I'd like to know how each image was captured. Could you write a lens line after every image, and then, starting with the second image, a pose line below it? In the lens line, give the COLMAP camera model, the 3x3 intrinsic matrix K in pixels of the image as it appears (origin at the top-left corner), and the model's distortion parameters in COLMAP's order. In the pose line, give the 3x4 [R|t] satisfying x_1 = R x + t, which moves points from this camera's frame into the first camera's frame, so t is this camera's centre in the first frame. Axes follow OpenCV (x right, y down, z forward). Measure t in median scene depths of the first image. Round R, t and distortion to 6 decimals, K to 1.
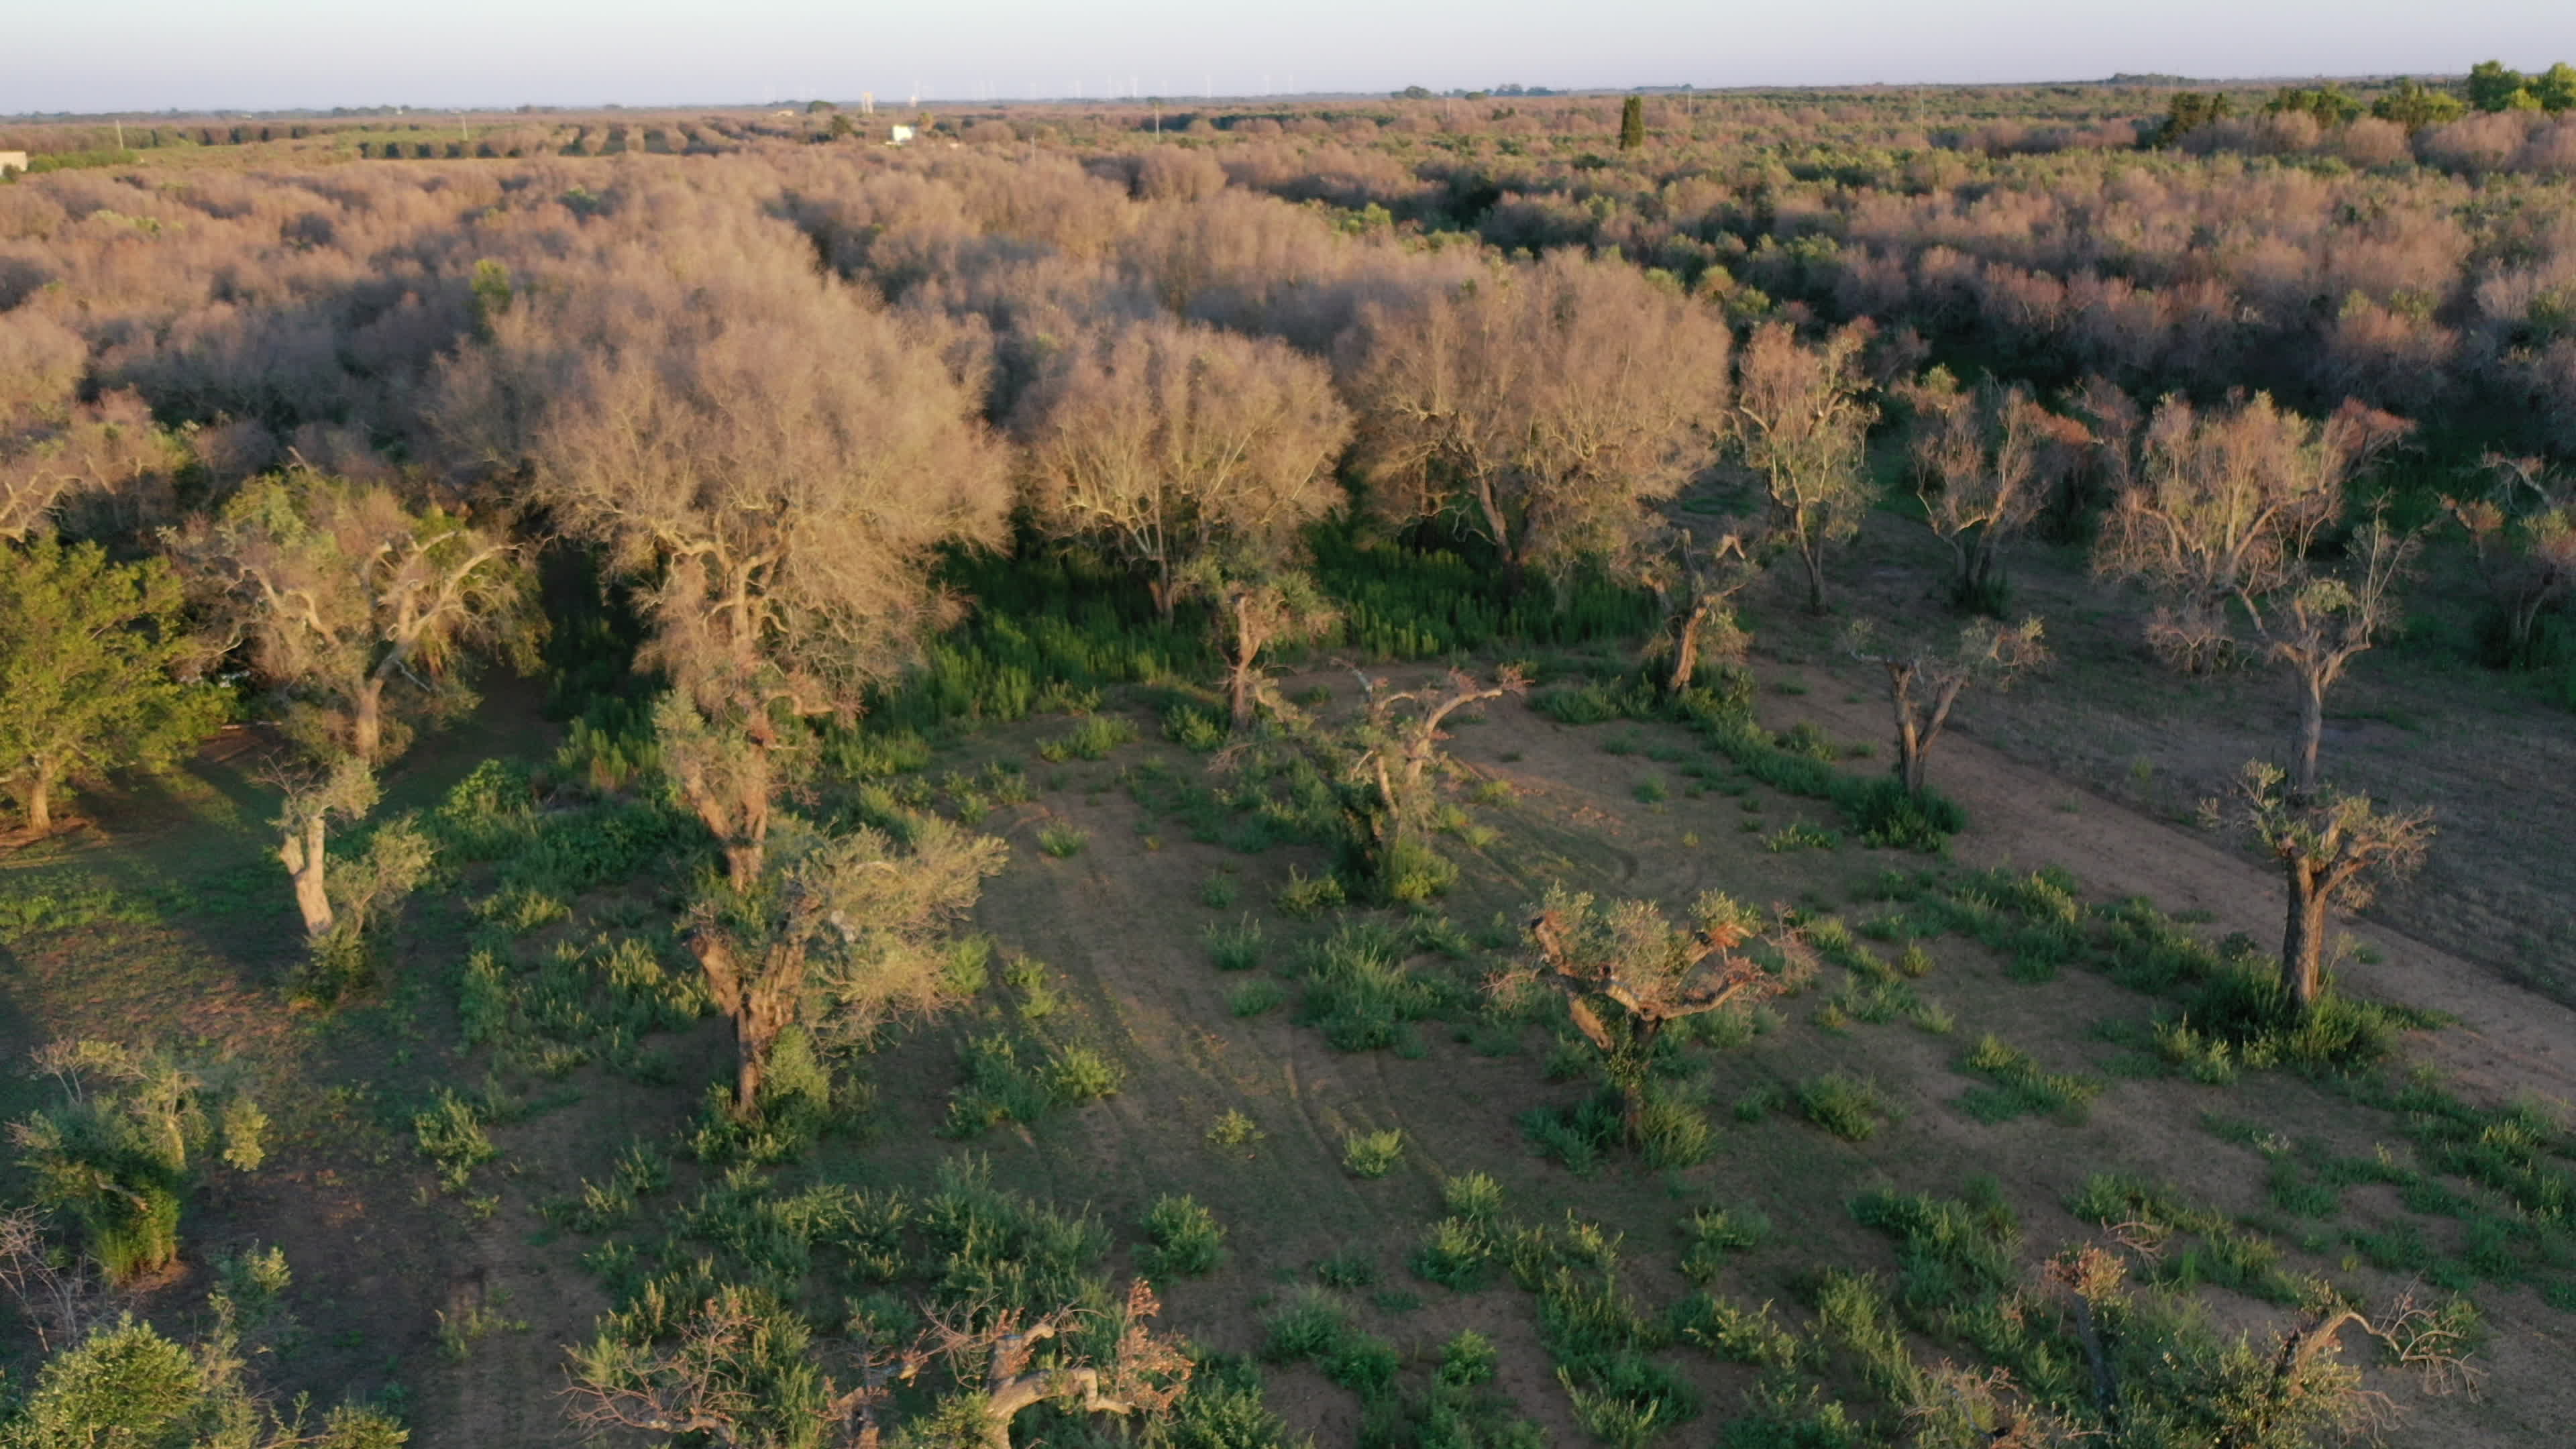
lens RADIAL K [[2052.7, 0, 1288.0], [0, 2052.7, 724.5], [0, 0, 1]] dist [-0.002524, -0.053914]
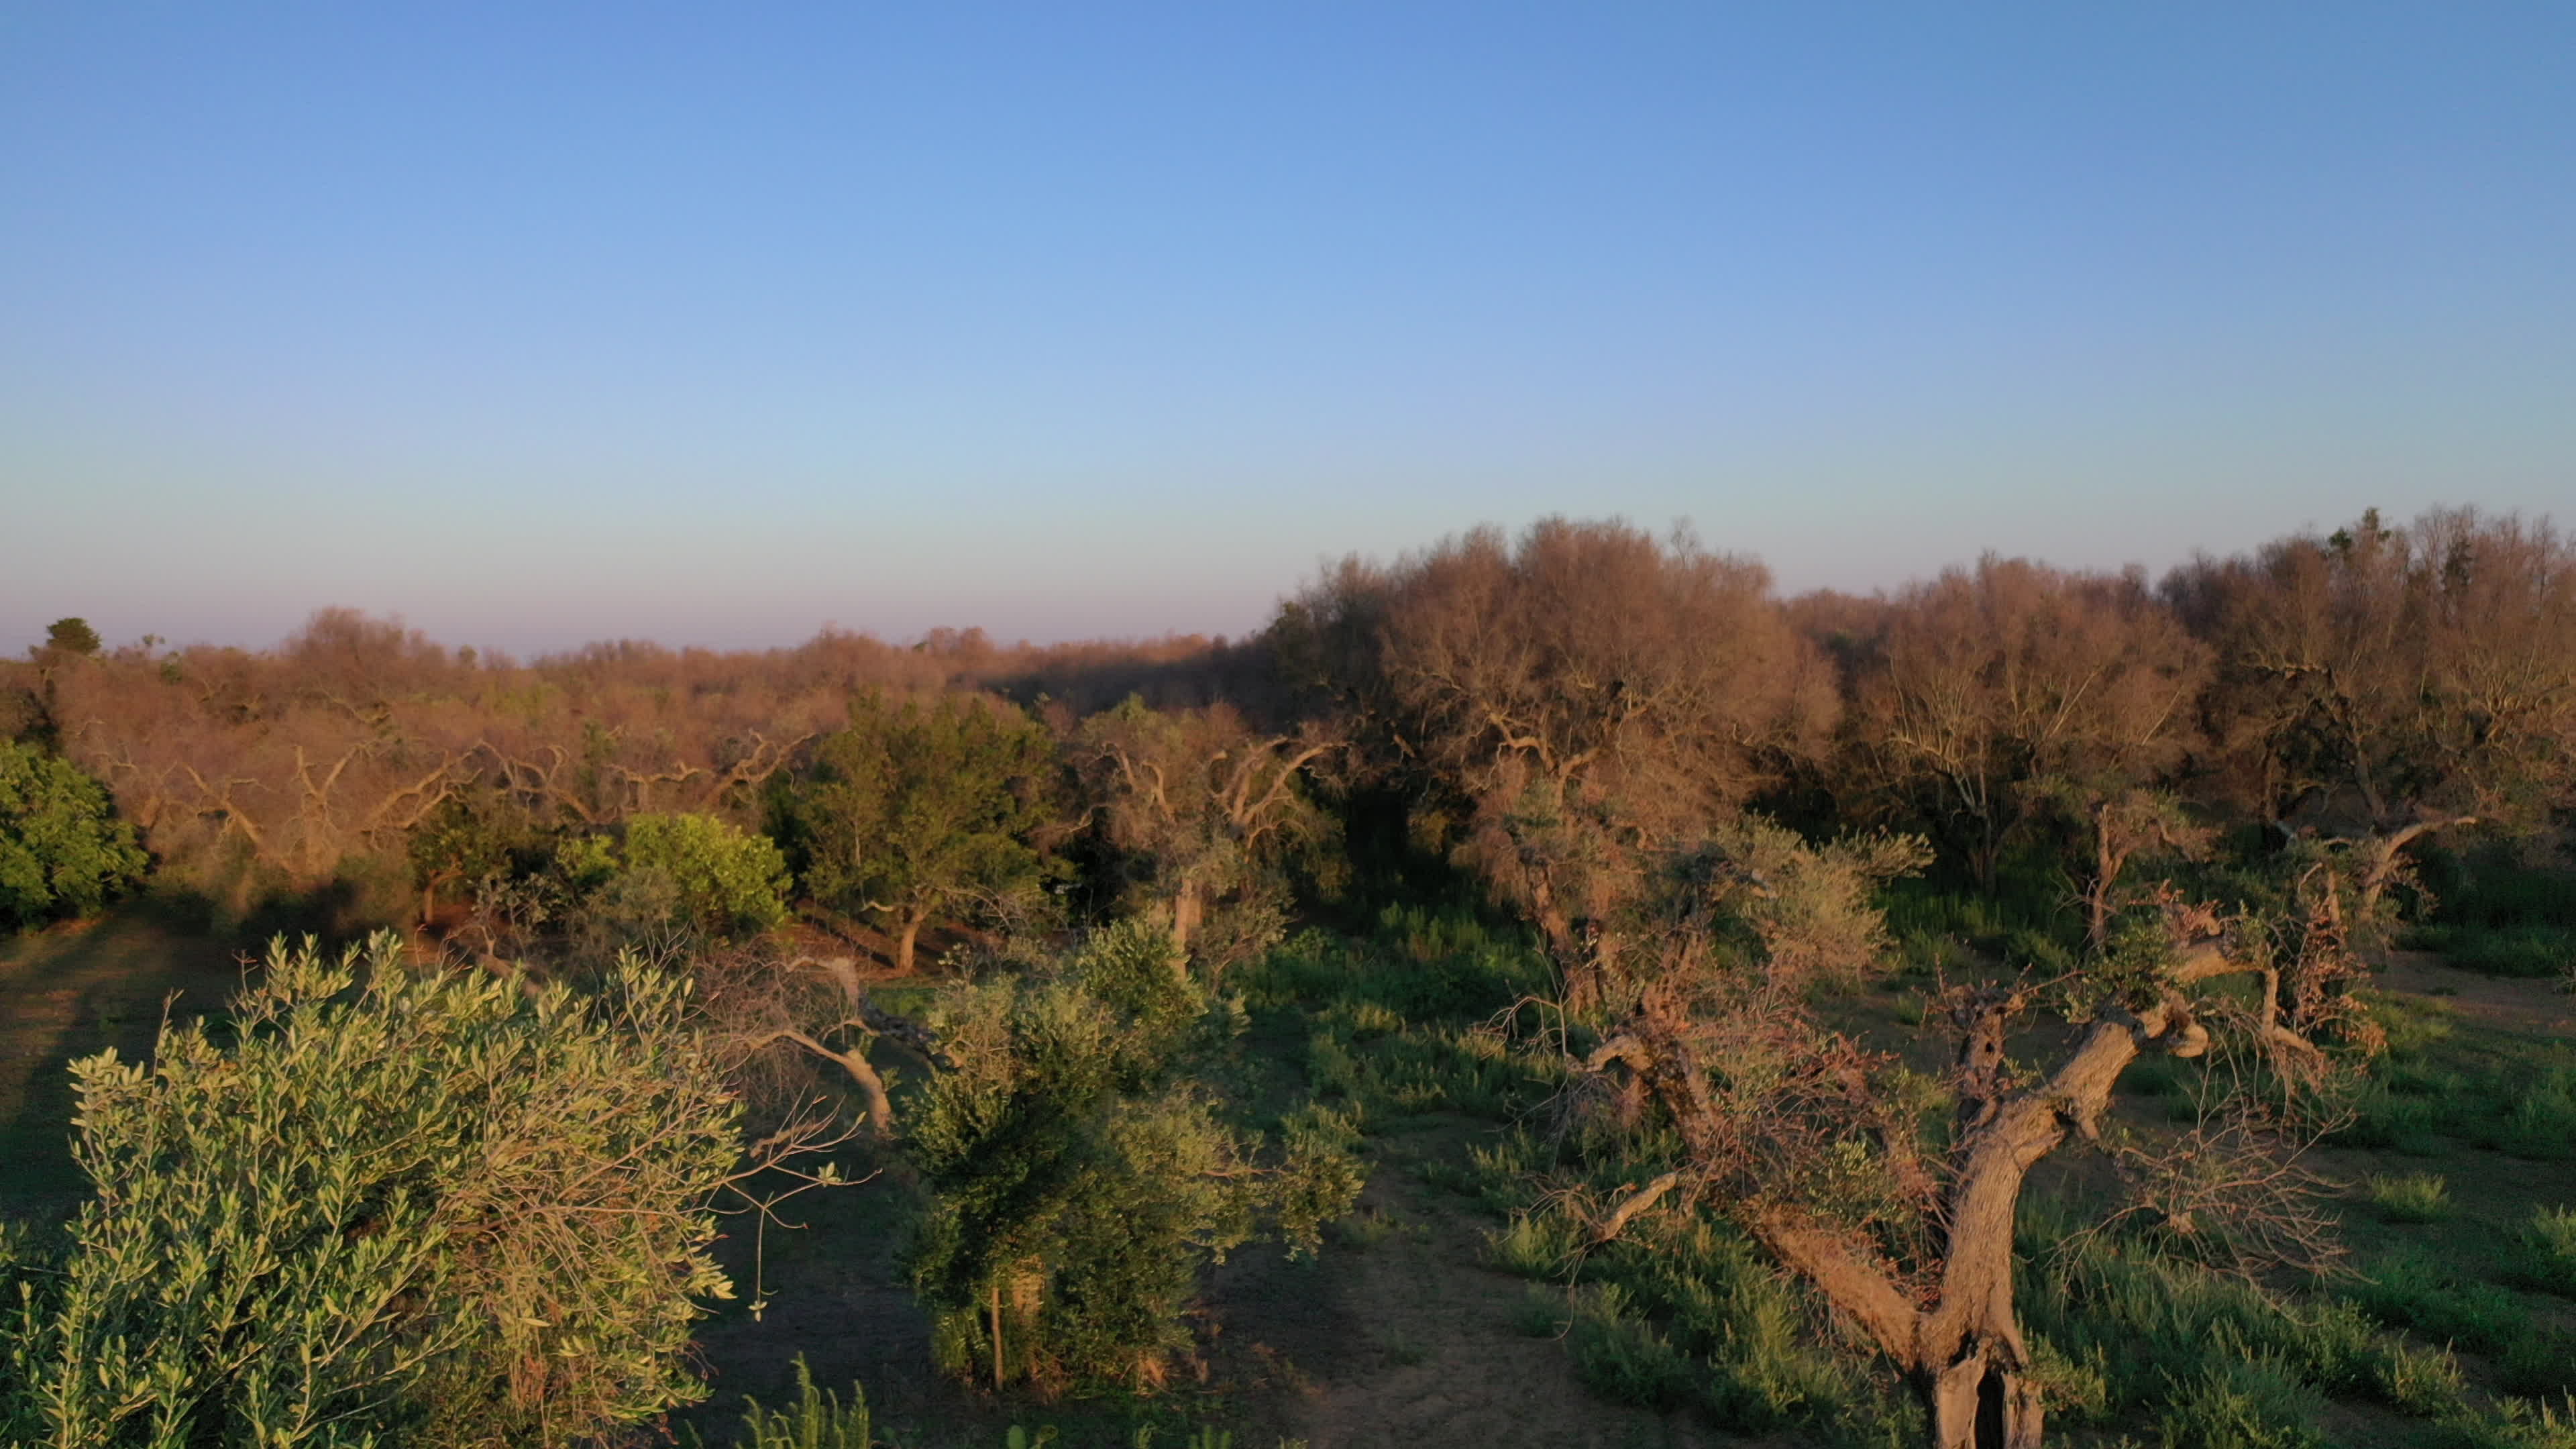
lens RADIAL K [[2049.8, 0, 1288.0], [0, 2049.8, 724.5], [0, 0, 1]] dist [-0.003129, -0.006120]
pose [[0.947349, 0.011277, -0.320005, -0.071257], [-0.097407, 0.962166, -0.254458, 0.162025], [0.305029, 0.272231, 0.912605, 0.044208]]
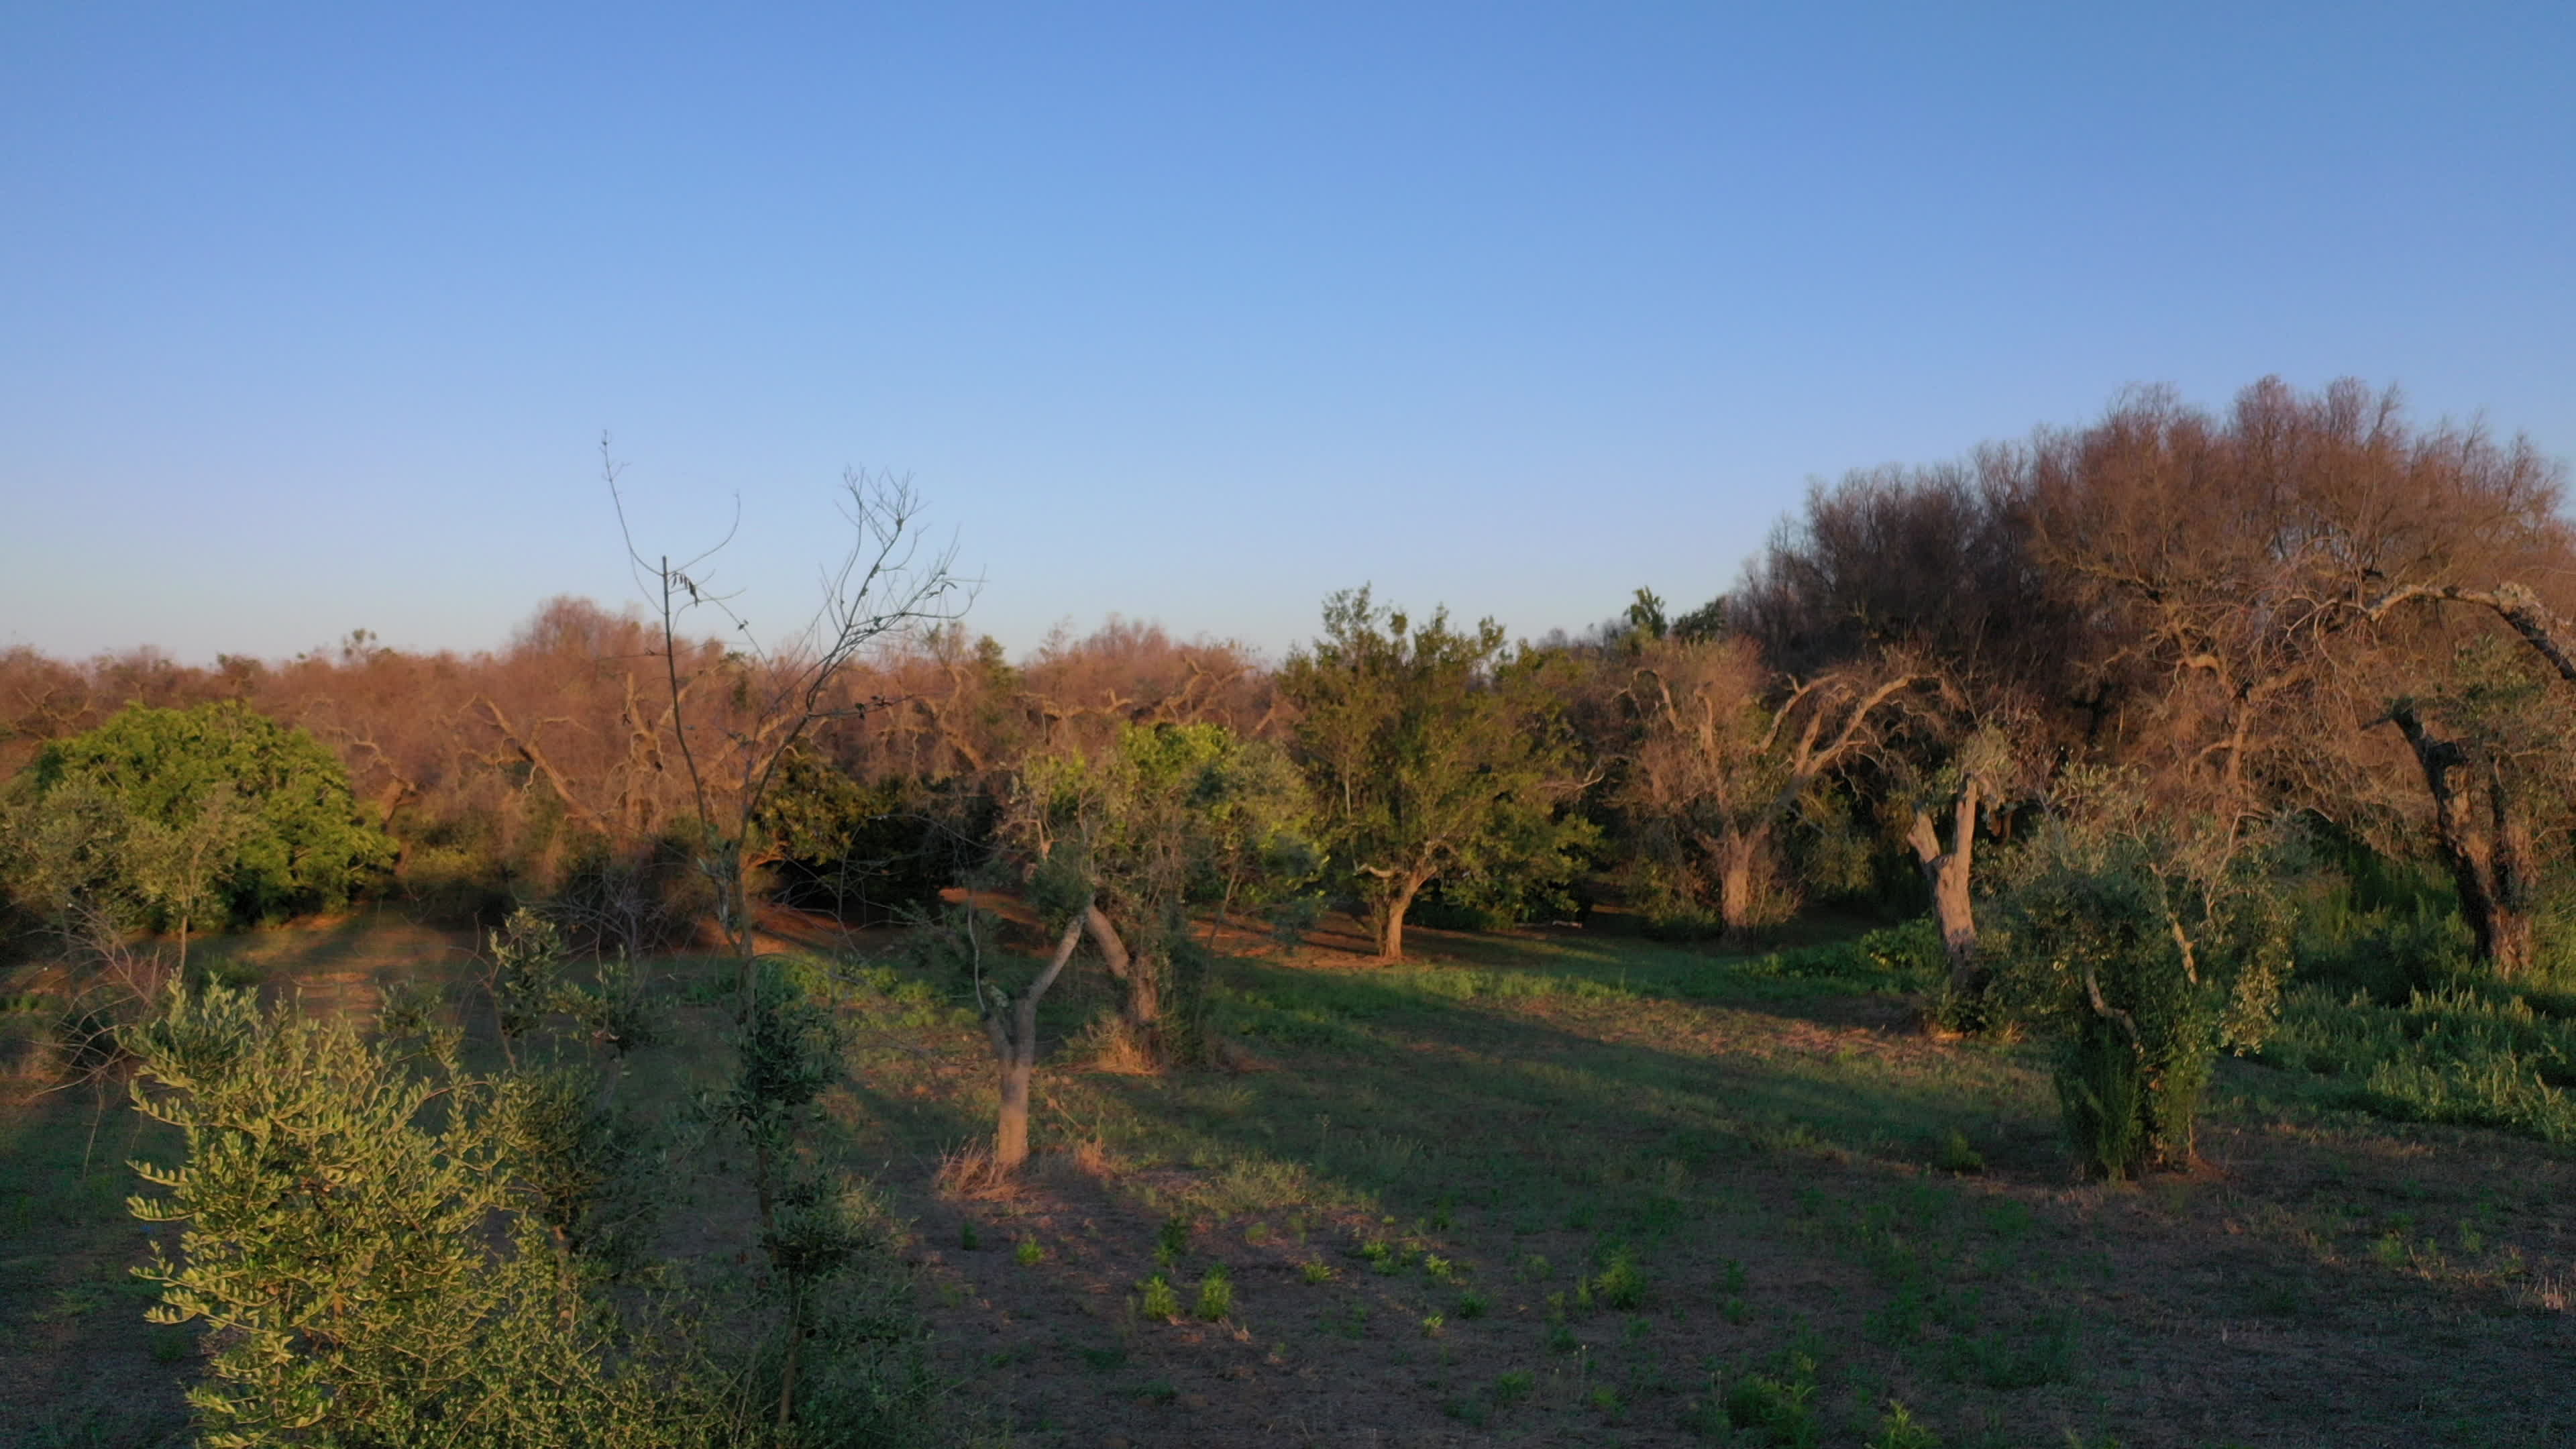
lens RADIAL K [[2049.8, 0, 1288.0], [0, 2049.8, 724.5], [0, 0, 1]] dist [-0.003129, -0.006120]
pose [[0.932436, -0.006706, -0.361272, -0.310841], [-0.107107, 0.949764, -0.294070, 0.188952], [0.345095, 0.312896, 0.884876, 0.195158]]
